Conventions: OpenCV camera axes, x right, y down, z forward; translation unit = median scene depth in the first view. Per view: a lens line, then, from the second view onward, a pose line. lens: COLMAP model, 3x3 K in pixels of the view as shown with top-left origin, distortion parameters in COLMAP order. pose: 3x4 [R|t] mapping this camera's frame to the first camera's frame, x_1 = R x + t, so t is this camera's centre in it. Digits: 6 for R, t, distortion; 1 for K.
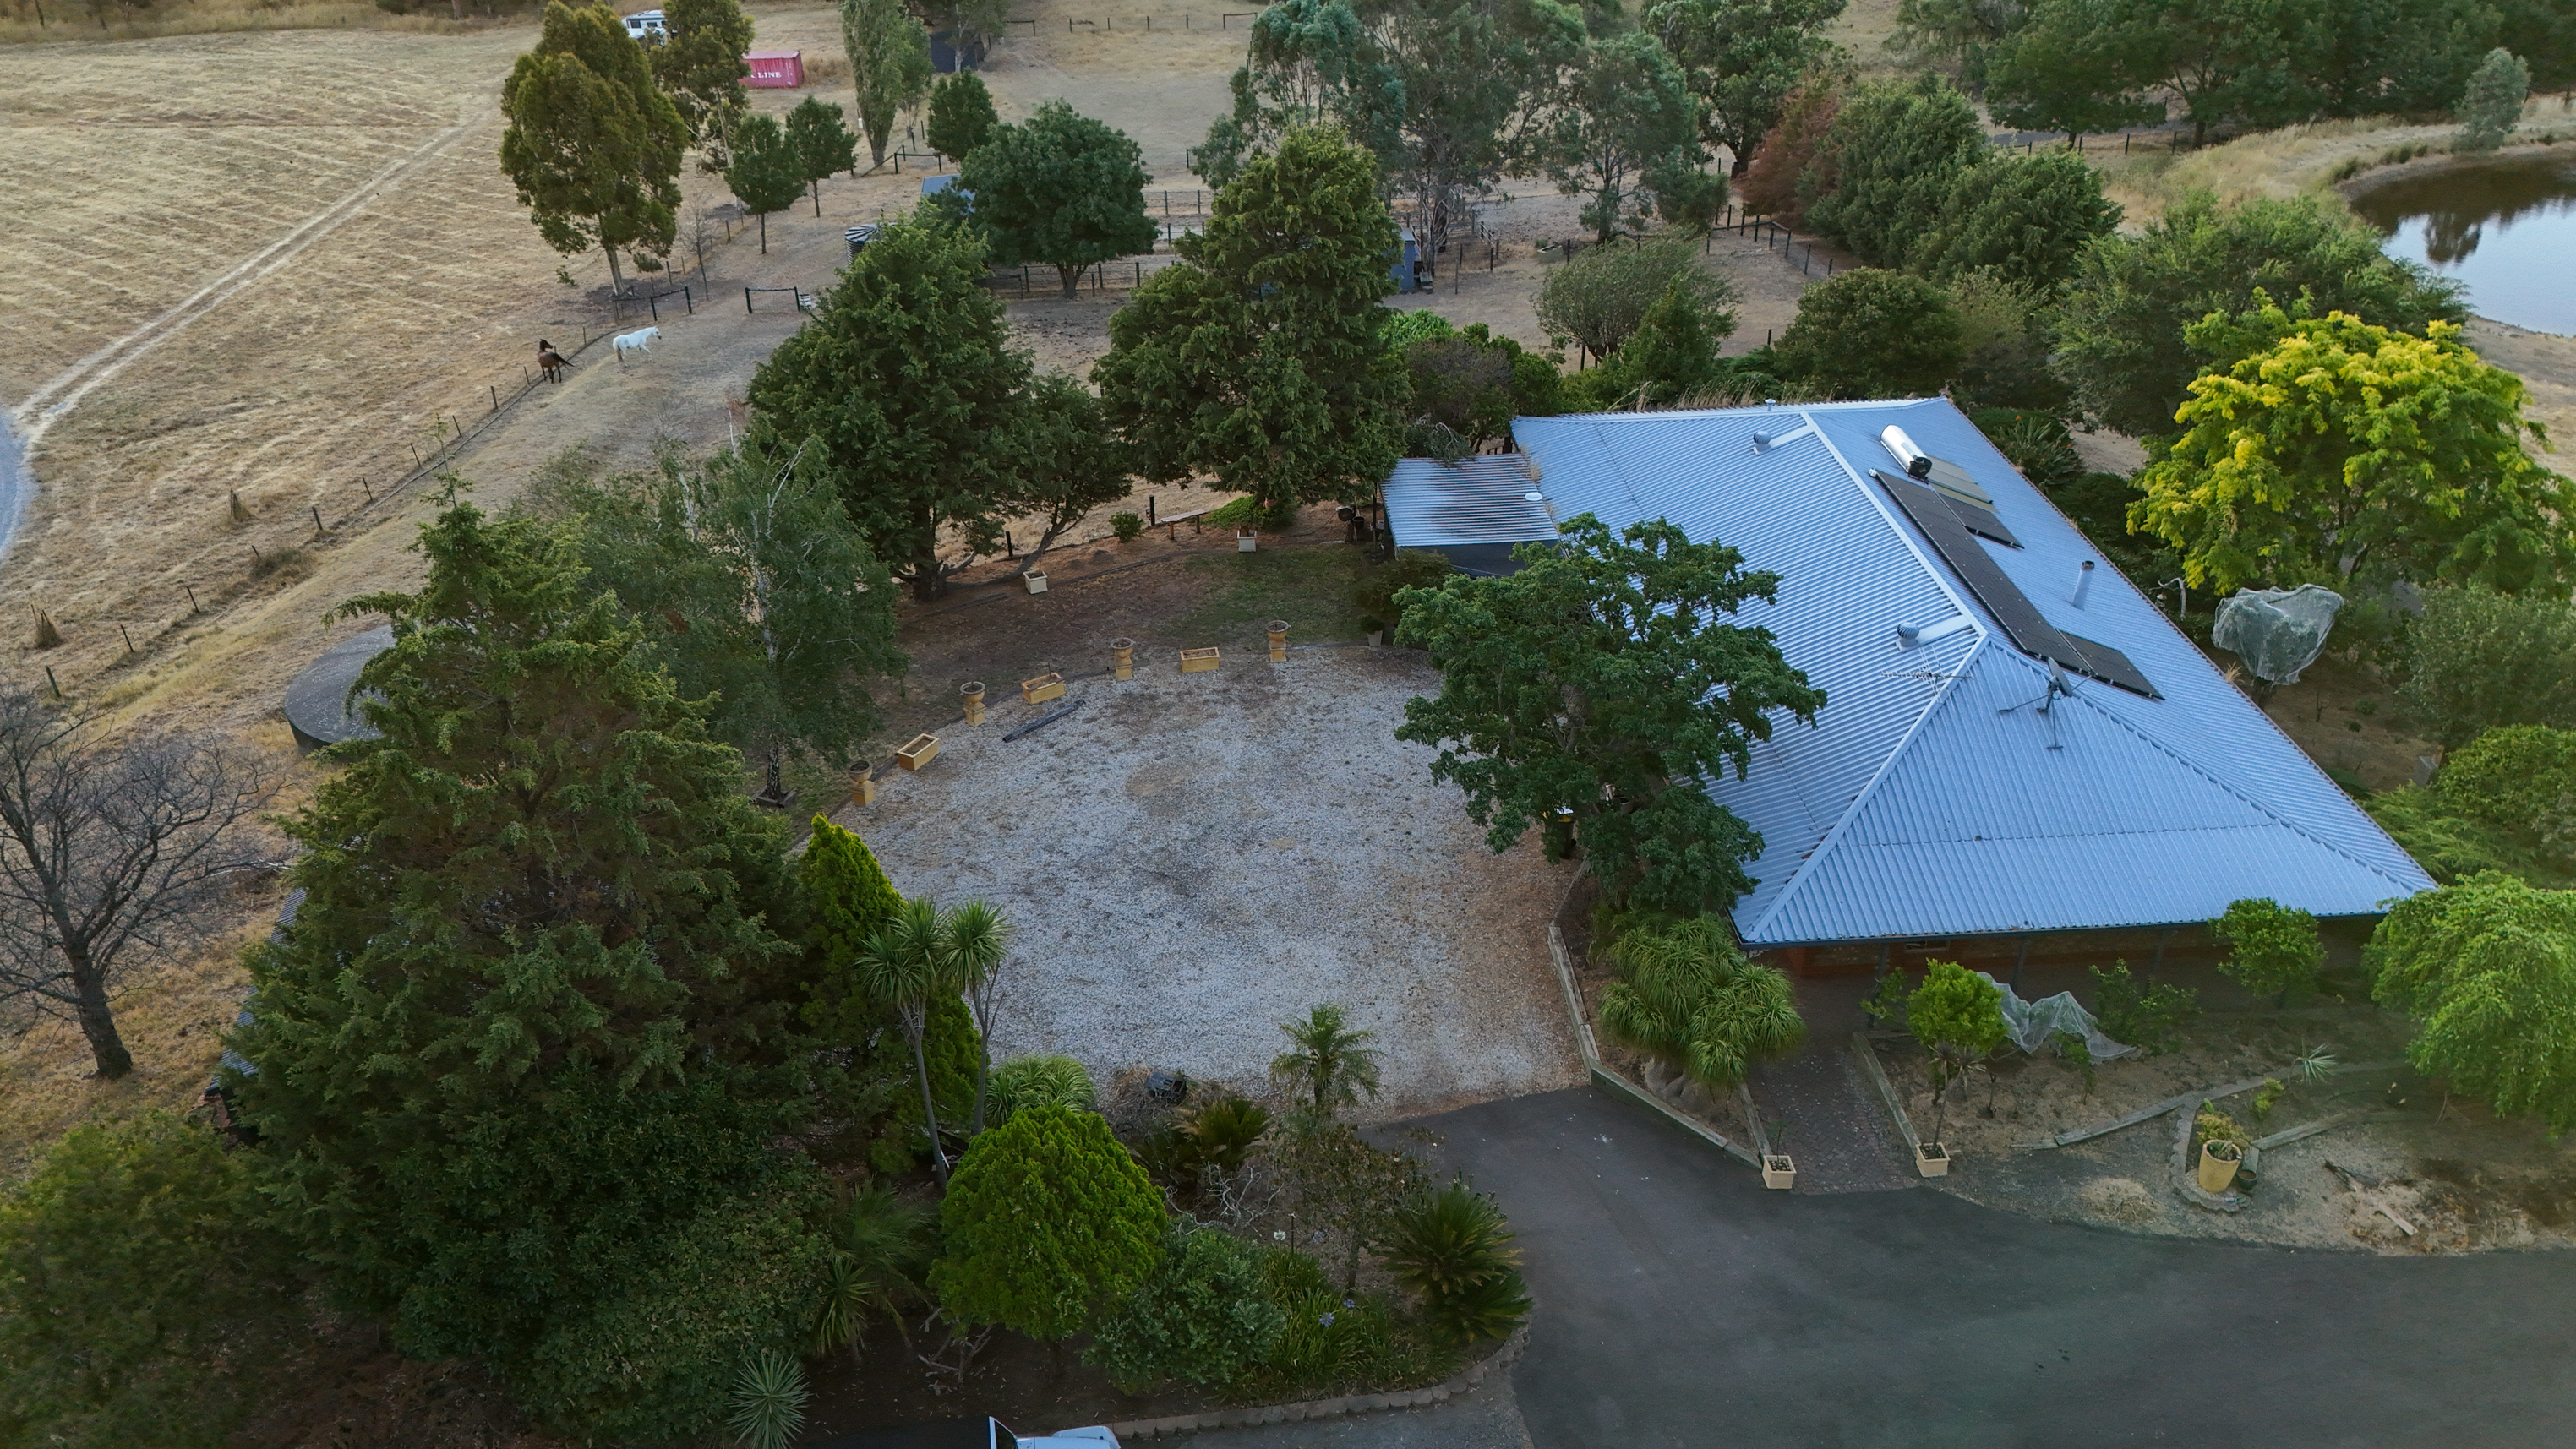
lens RADIAL K [[1859.5, 0, 1288.0], [0, 1859.5, 724.5], [0, 0, 1]] dist [0.037878, -0.004638]
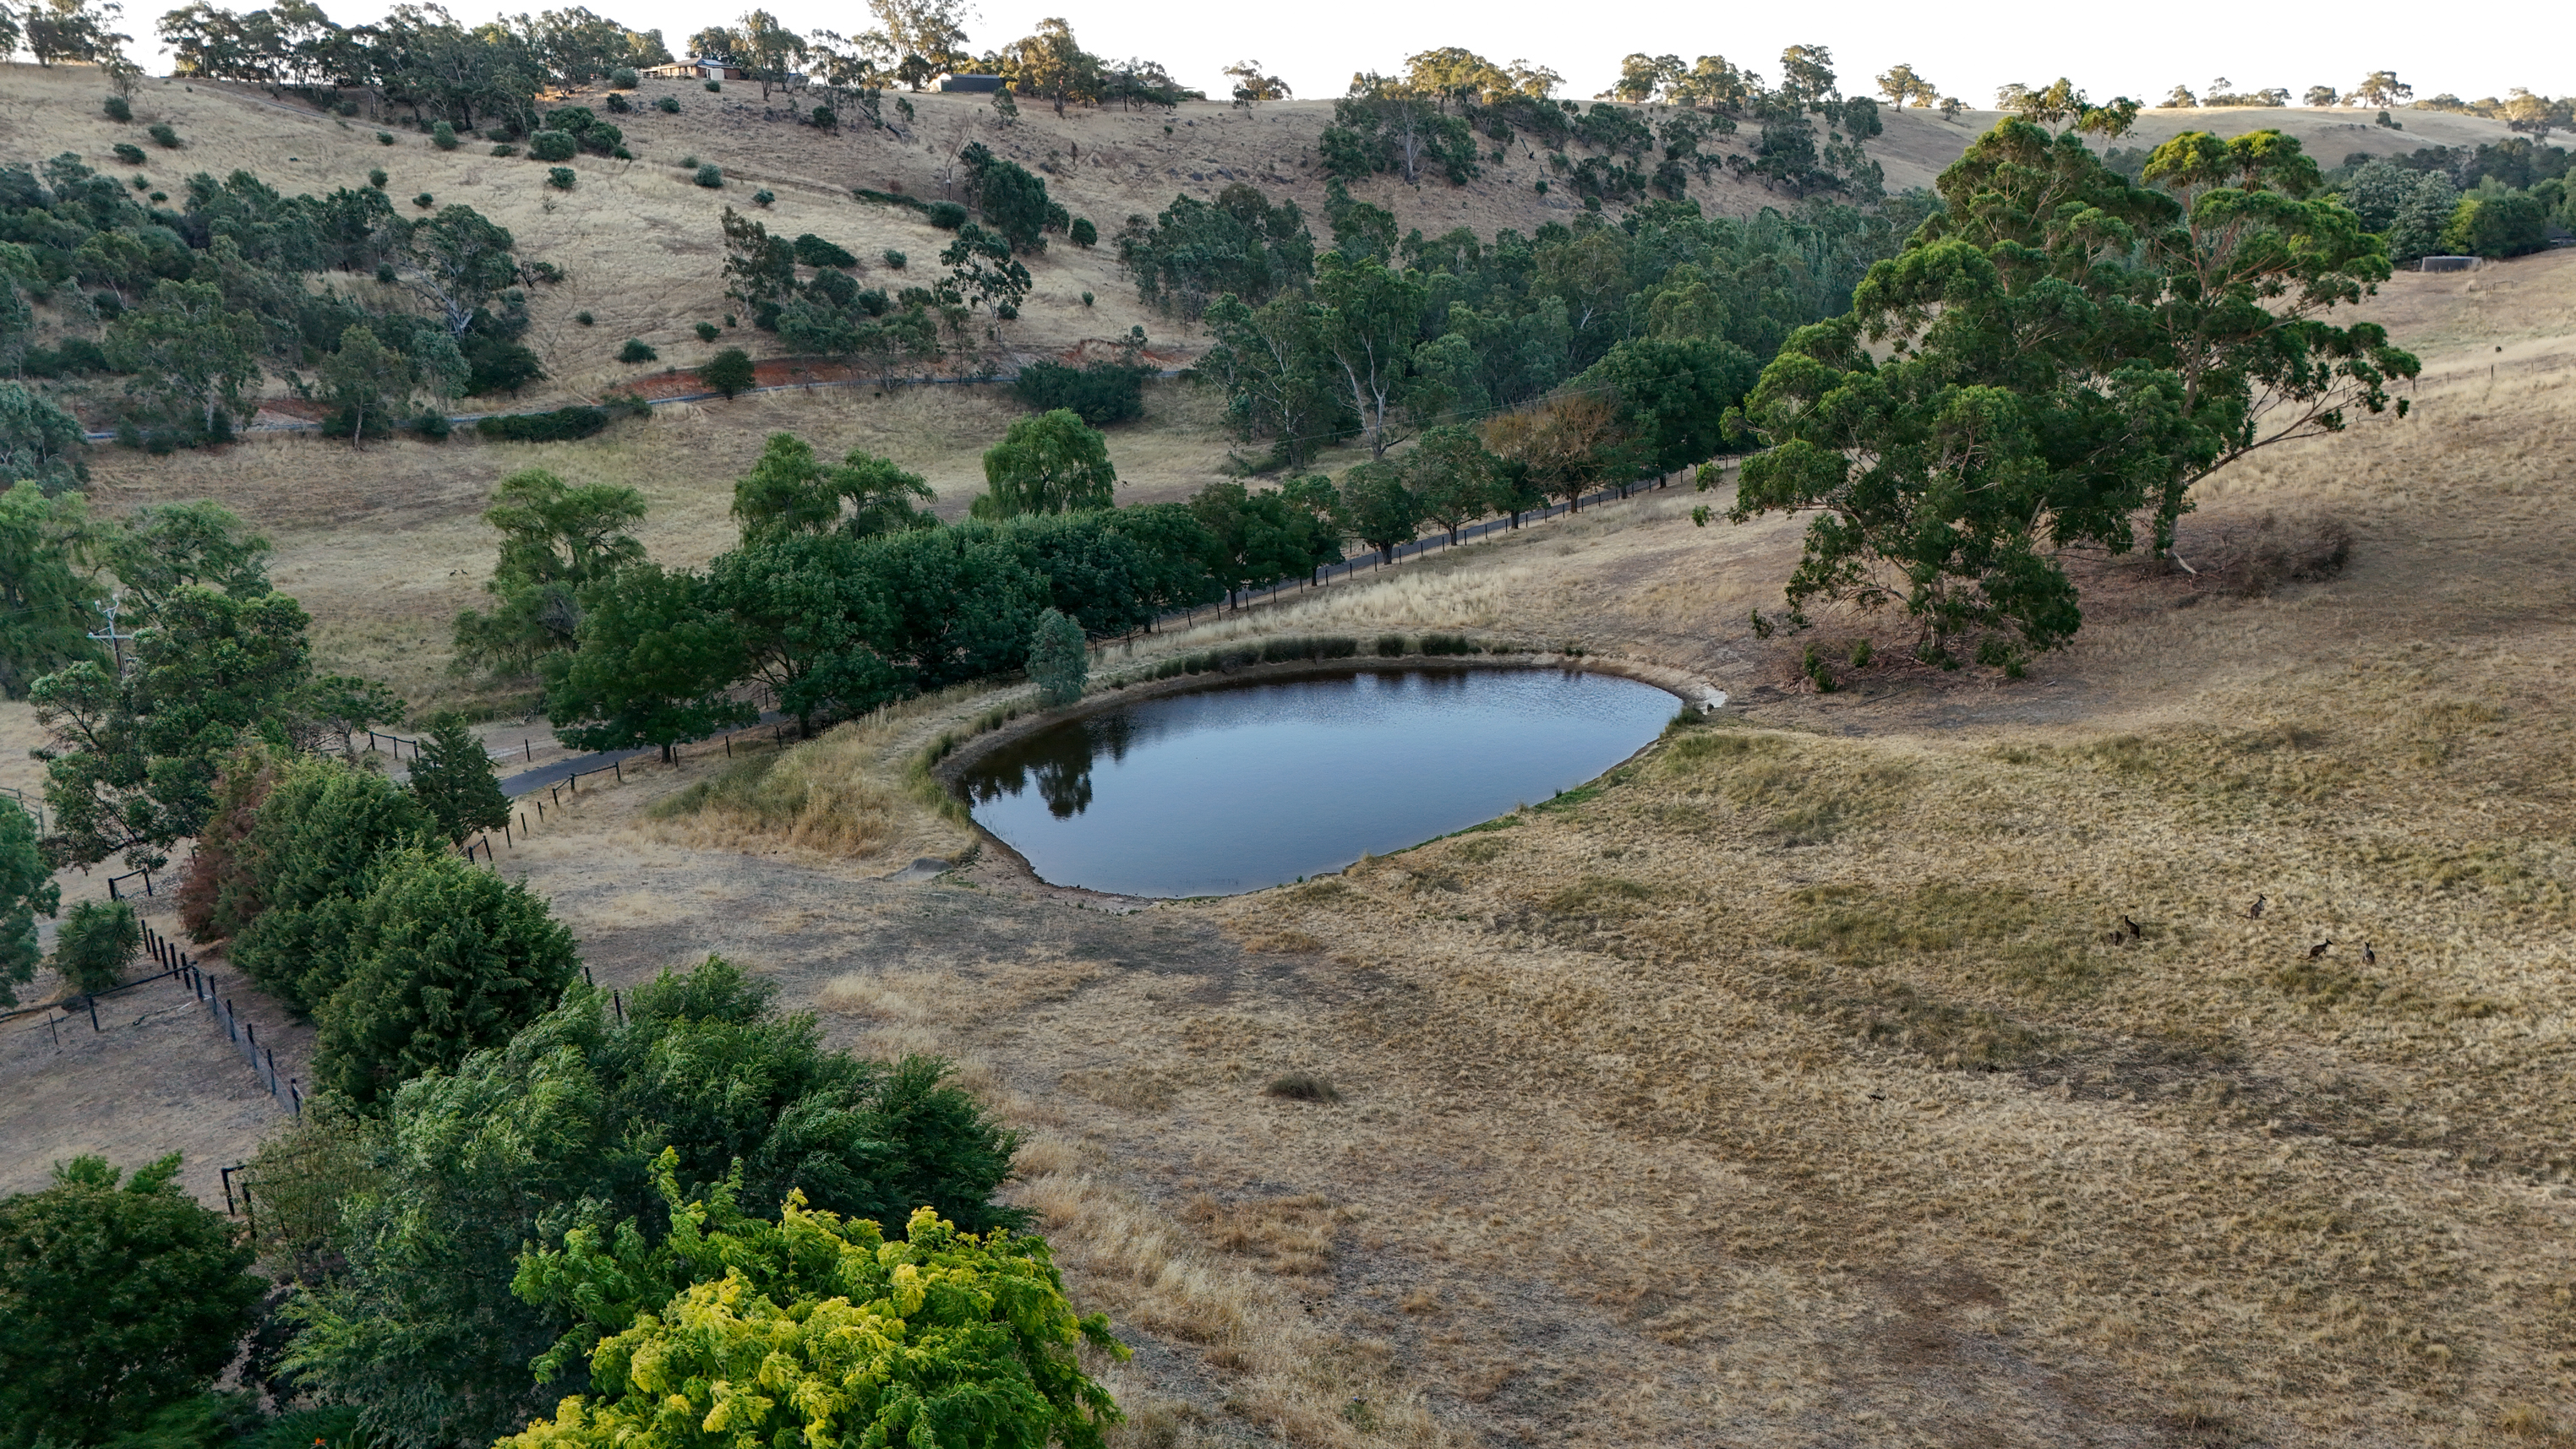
lens RADIAL K [[1859.5, 0, 1288.0], [0, 1859.5, 724.5], [0, 0, 1]] dist [0.037878, -0.004638]
pose [[0.798020, -0.154288, 0.582546, 0.157508], [0.312500, 0.932492, -0.181117, -0.082127], [-0.515275, 0.326580, 0.792362, 0.174981]]
